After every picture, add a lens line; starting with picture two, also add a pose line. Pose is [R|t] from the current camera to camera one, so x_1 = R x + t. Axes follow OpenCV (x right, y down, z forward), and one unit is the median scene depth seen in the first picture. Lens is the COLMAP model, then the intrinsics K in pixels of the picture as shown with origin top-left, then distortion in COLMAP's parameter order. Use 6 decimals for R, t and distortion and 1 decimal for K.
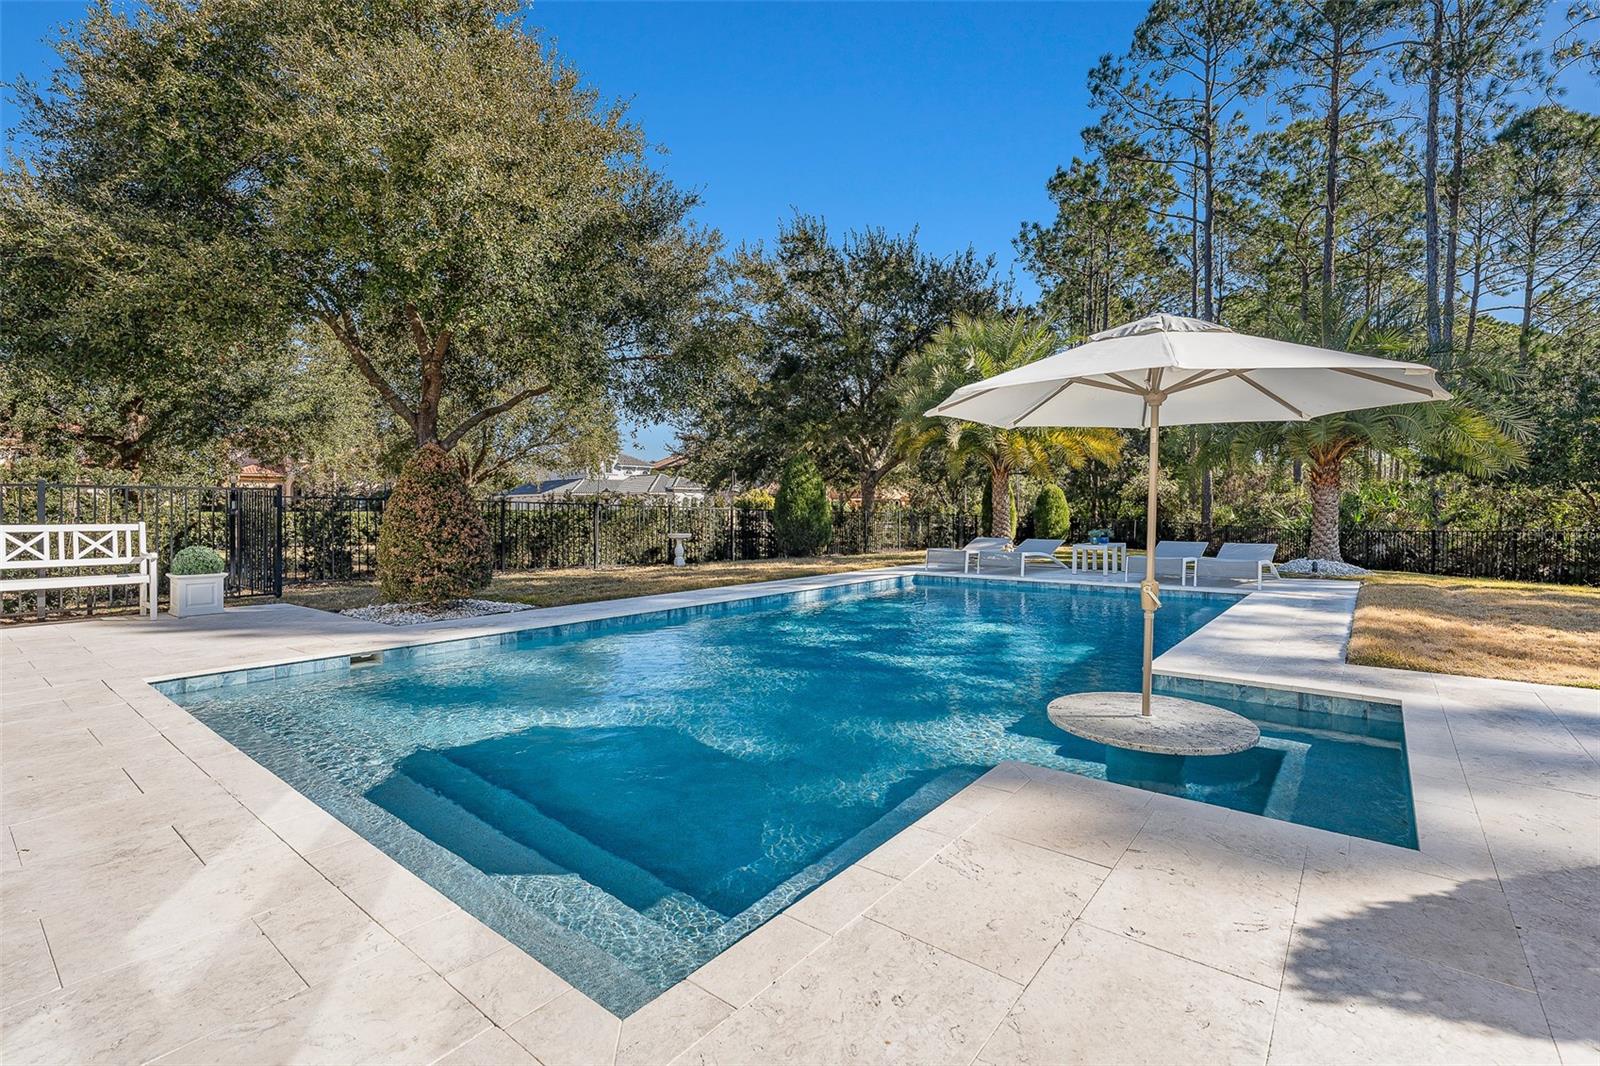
lens RADIAL K [[728.8, 0, 800.0], [0, 728.8, 533.0], [0, 0, 1]] dist [0.000690, 0.000224]
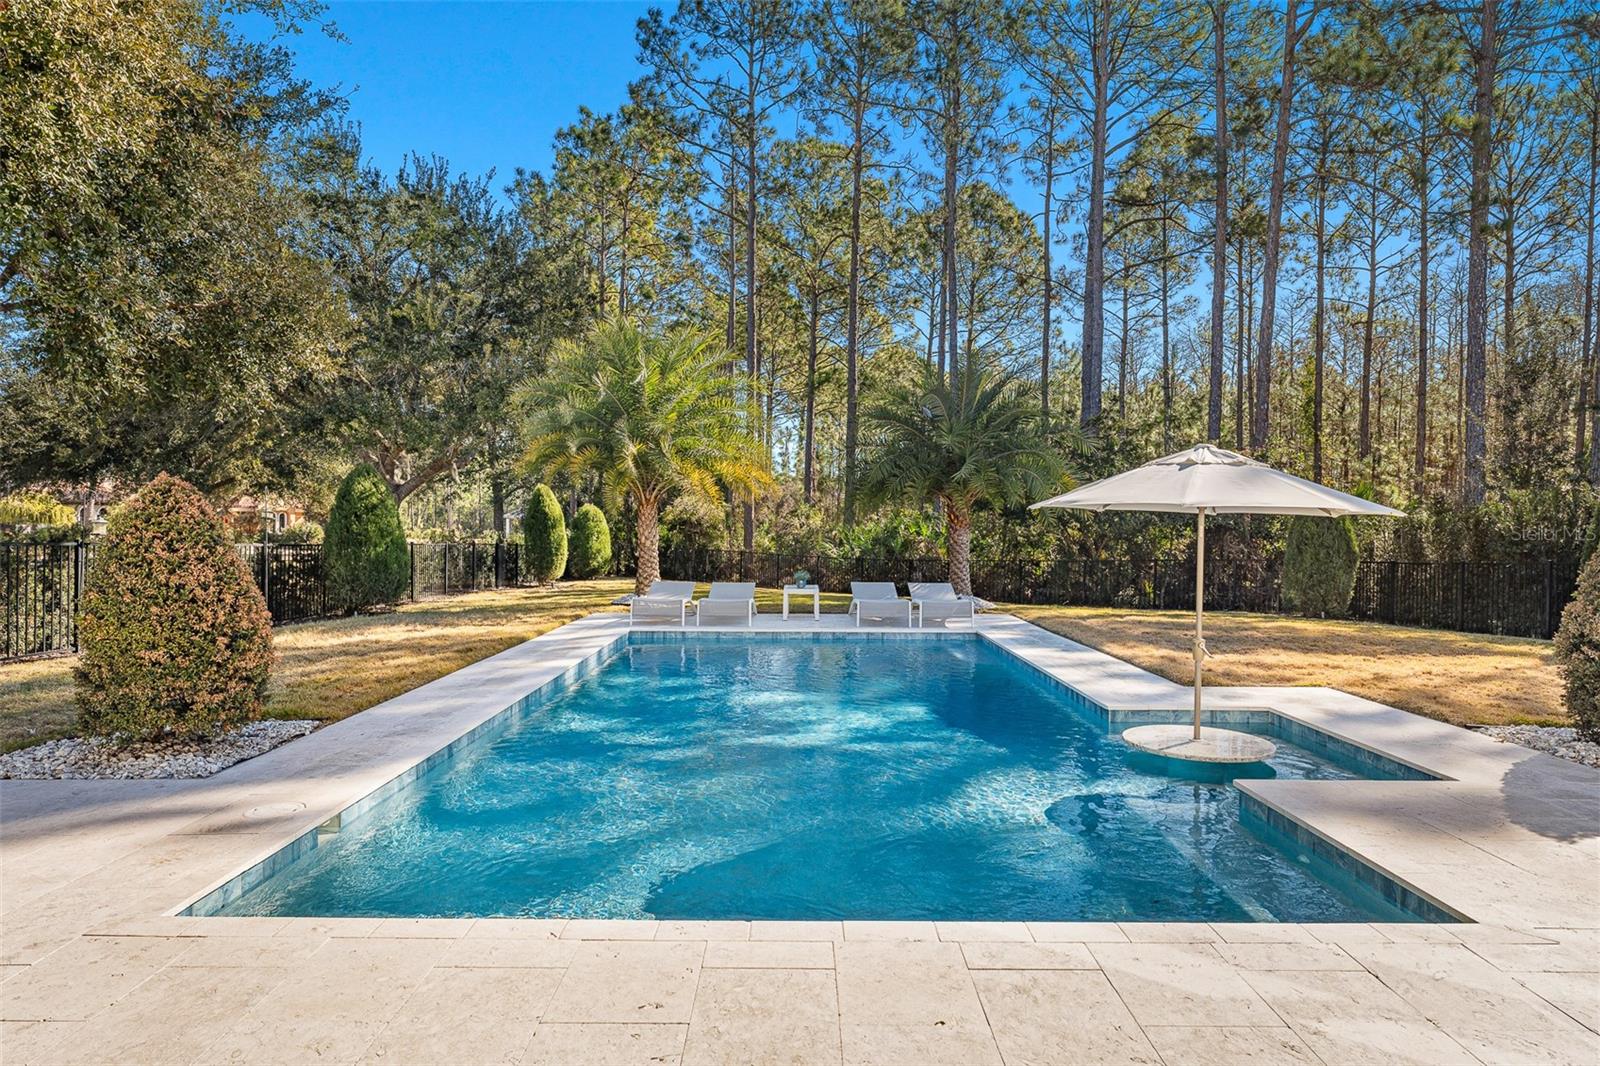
lens RADIAL K [[959.4, 0, 799.7], [0, 959.4, 550.2], [0, 0, 1]] dist [0.020983, 0.000090]
pose [[0.782229, -0.011054, 0.622893, -0.227114], [0.015511, 0.999878, -0.001735, -0.018923], [-0.622798, 0.011019, 0.782305, 0.017055]]
